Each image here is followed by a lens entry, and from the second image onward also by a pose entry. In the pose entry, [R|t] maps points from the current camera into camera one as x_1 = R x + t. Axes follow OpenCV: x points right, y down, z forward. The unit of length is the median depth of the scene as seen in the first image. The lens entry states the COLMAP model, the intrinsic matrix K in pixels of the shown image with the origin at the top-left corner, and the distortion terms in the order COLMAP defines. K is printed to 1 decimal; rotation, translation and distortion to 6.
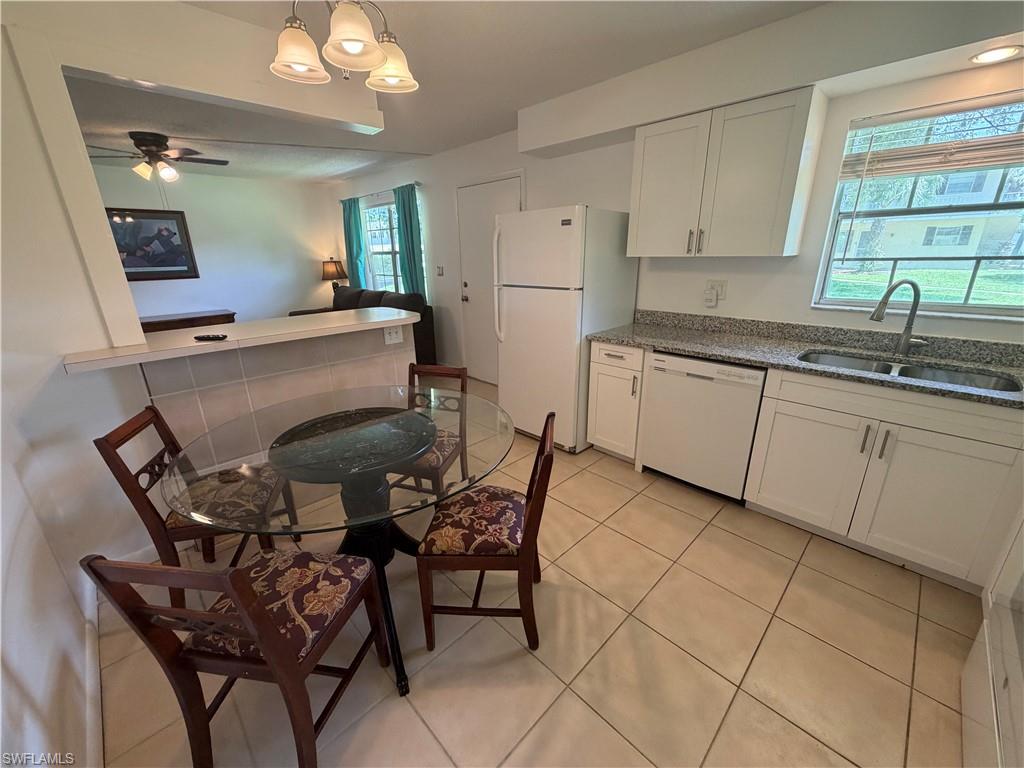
lens RADIAL K [[408.6, 0, 507.0], [0, 408.6, 387.5], [0, 0, 1]] dist [-0.000630, 0.000183]
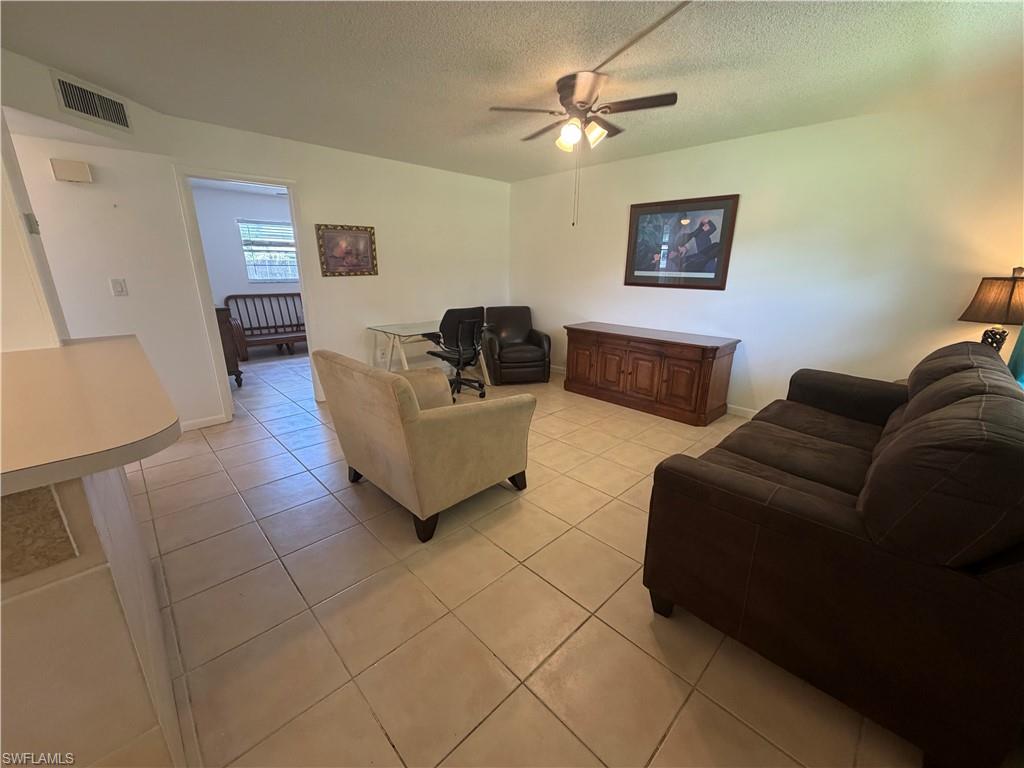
lens RADIAL K [[408.6, 0, 510.2], [0, 408.6, 384.4], [0, 0, 1]] dist [-0.000630, 0.000183]
pose [[-0.001863, 0.300053, -0.953921, -0.039456], [-0.324232, 0.902208, 0.284420, -0.238725], [0.945976, 0.309822, 0.095606, 0.748956]]
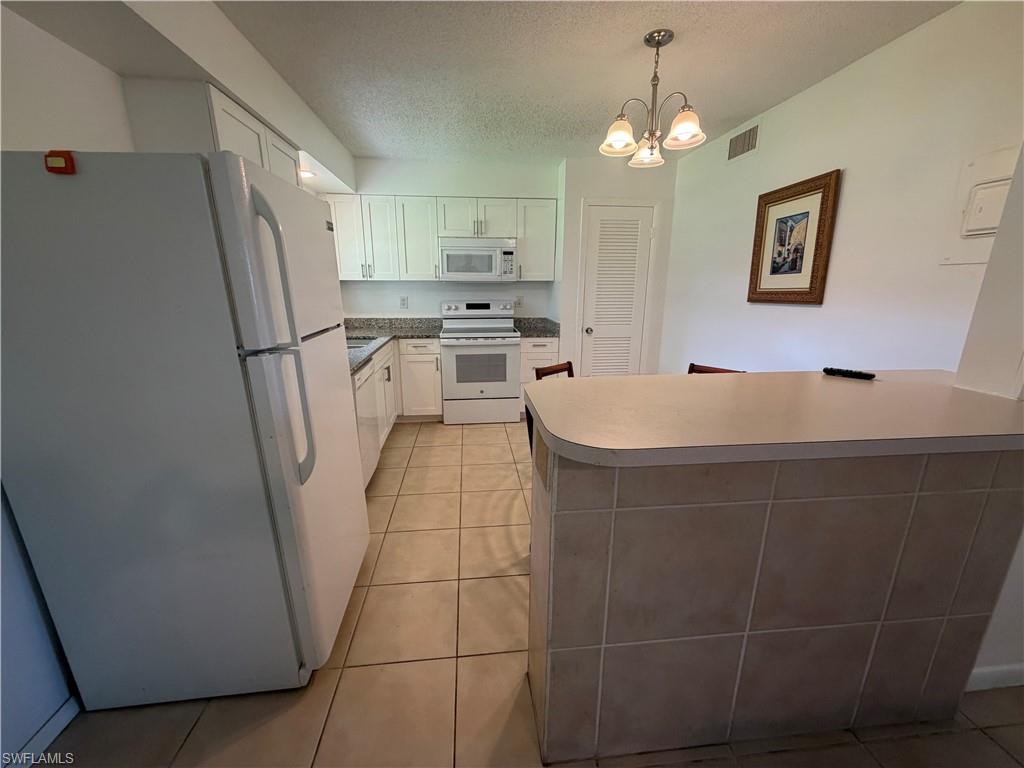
lens RADIAL K [[408.6, 0, 509.6], [0, 408.6, 386.7], [0, 0, 1]] dist [-0.000630, 0.000183]
pose [[-0.784414, -0.141962, 0.603772, -0.279674], [0.207857, 0.856994, 0.471547, -0.235157], [-0.584371, 0.495387, -0.642730, 0.750751]]
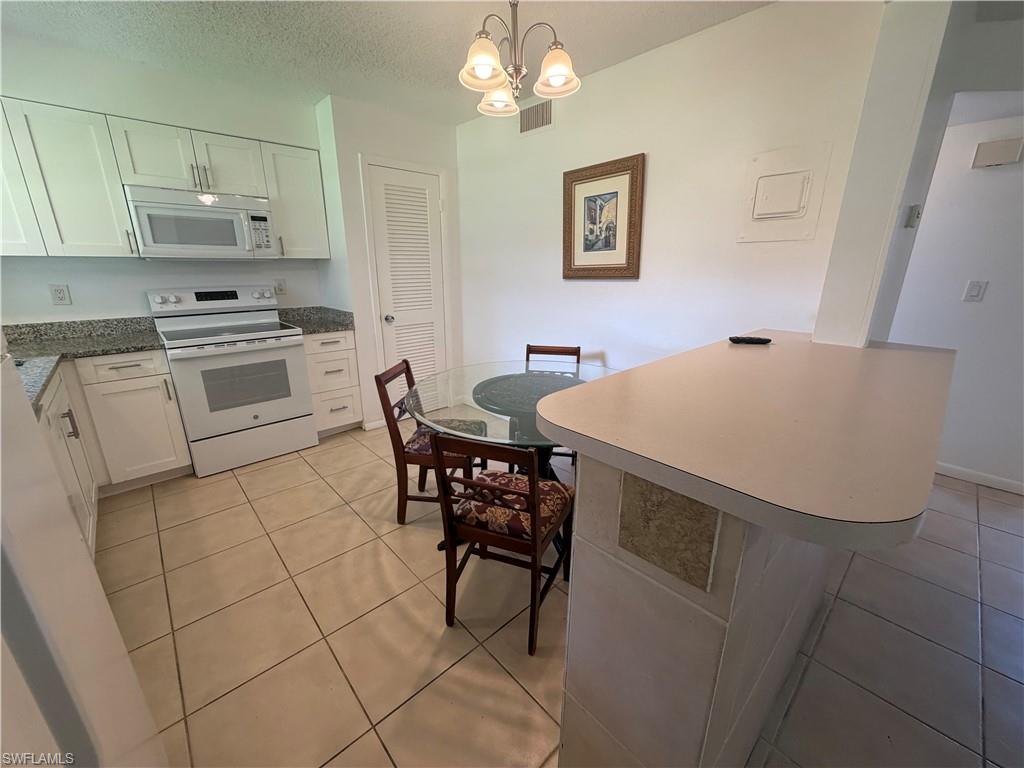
lens RADIAL K [[408.6, 0, 510.2], [0, 408.6, 386.0], [0, 0, 1]] dist [-0.000630, 0.000183]
pose [[-0.999491, 0.005295, 0.031452, -0.111809], [0.022494, 0.816126, 0.577436, -0.211610], [-0.022611, 0.577850, -0.815830, 0.696198]]
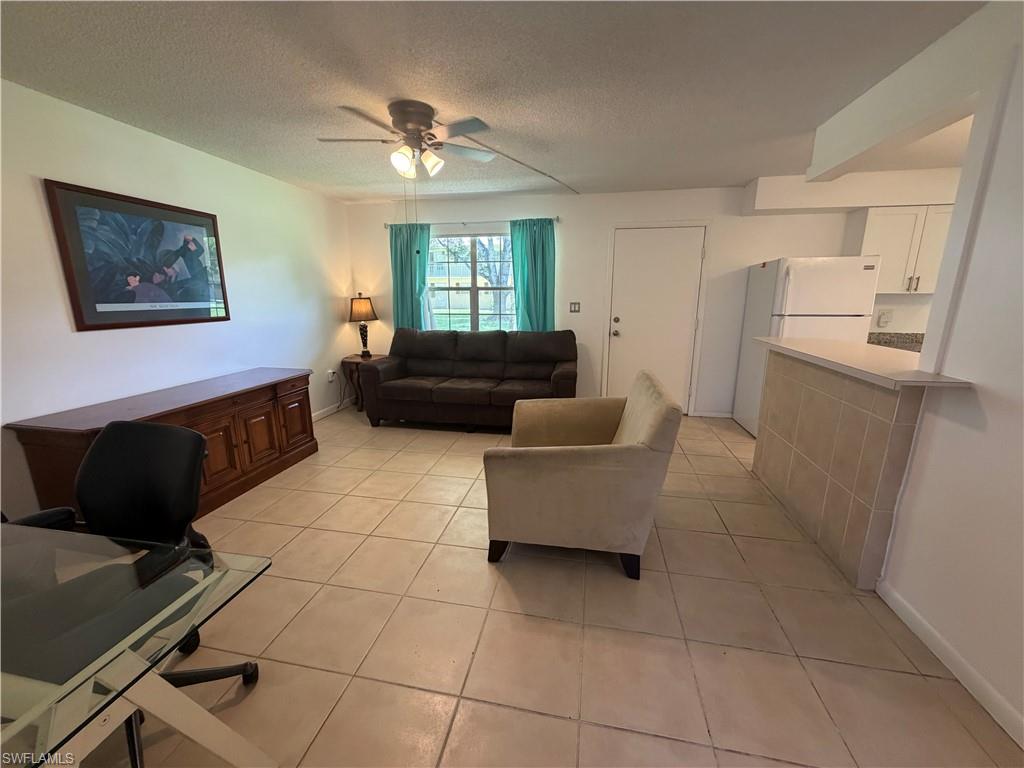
lens RADIAL K [[408.6, 0, 510.0], [0, 408.6, 386.3], [0, 0, 1]] dist [-0.000630, 0.000183]
pose [[0.824213, -0.109043, 0.555681, -0.894226], [0.165851, 0.984738, -0.052760, -0.076092], [-0.541448, 0.135646, 0.829720, 0.309822]]
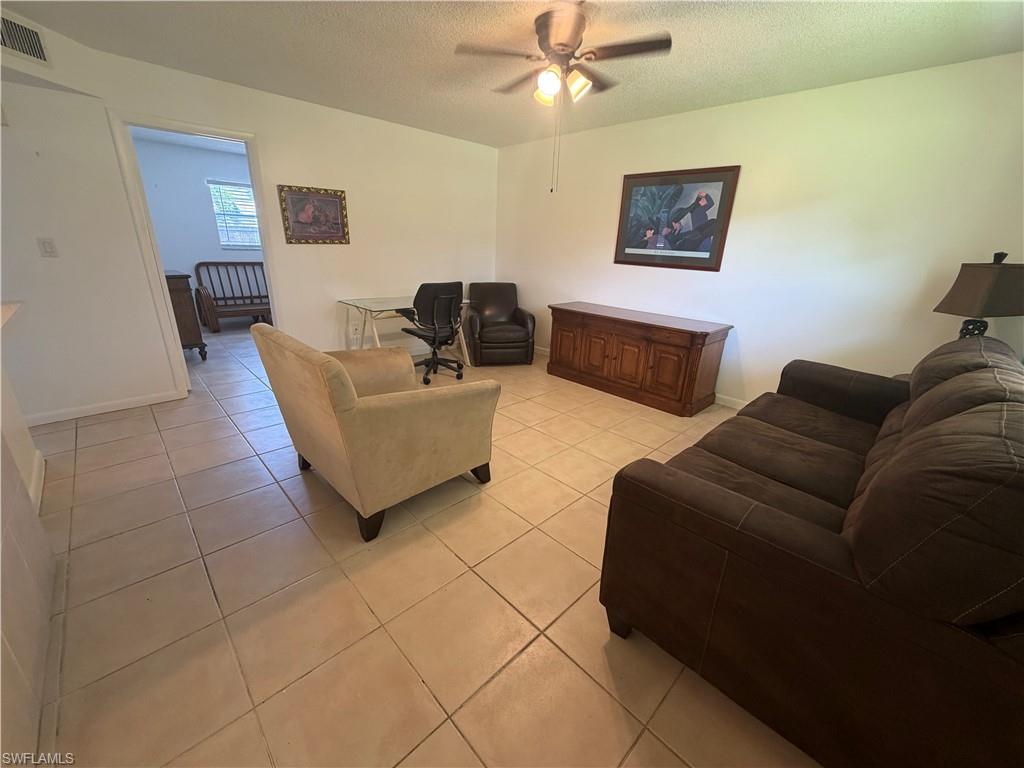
lens RADIAL K [[408.6, 0, 510.2], [0, 408.6, 384.4], [0, 0, 1]] dist [-0.000630, 0.000183]
pose [[-0.003640, 0.350425, -0.936584, -0.090417], [-0.351417, 0.876404, 0.329274, -0.244908], [0.936212, 0.330330, 0.119955, 0.789102]]
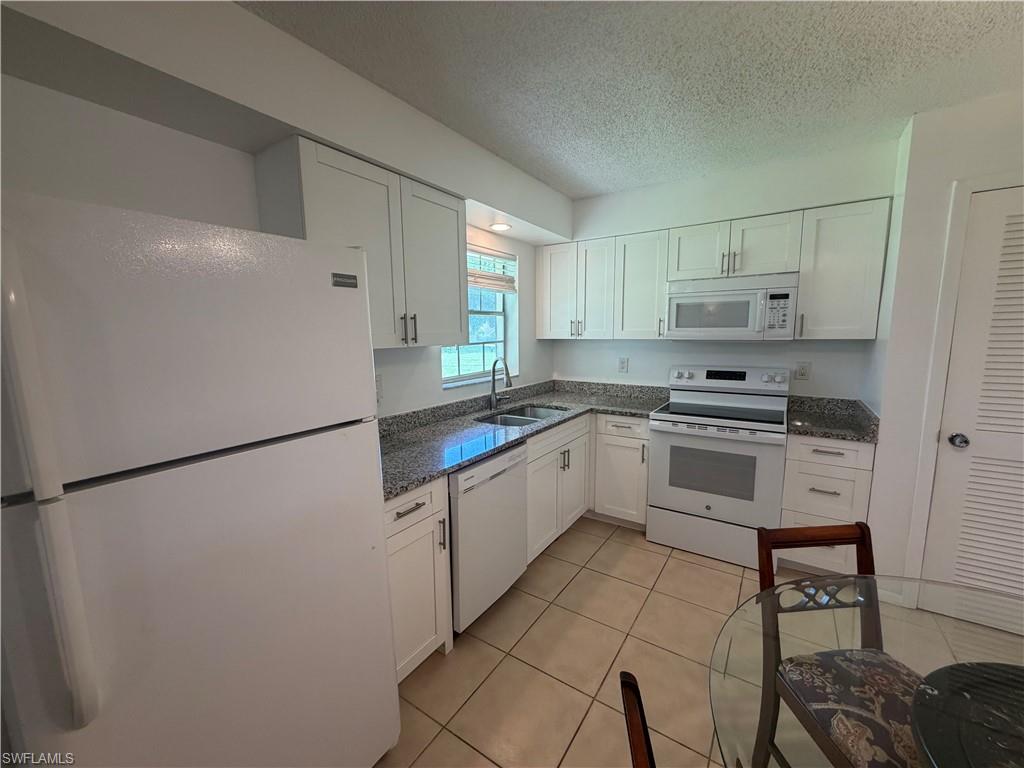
lens RADIAL K [[408.6, 0, 509.3], [0, 408.6, 385.8], [0, 0, 1]] dist [-0.000630, 0.000183]
pose [[-0.202288, -0.110942, 0.973022, -0.183605], [0.326697, 0.929004, 0.173842, -0.171614], [-0.923227, 0.353050, -0.151682, 0.511848]]
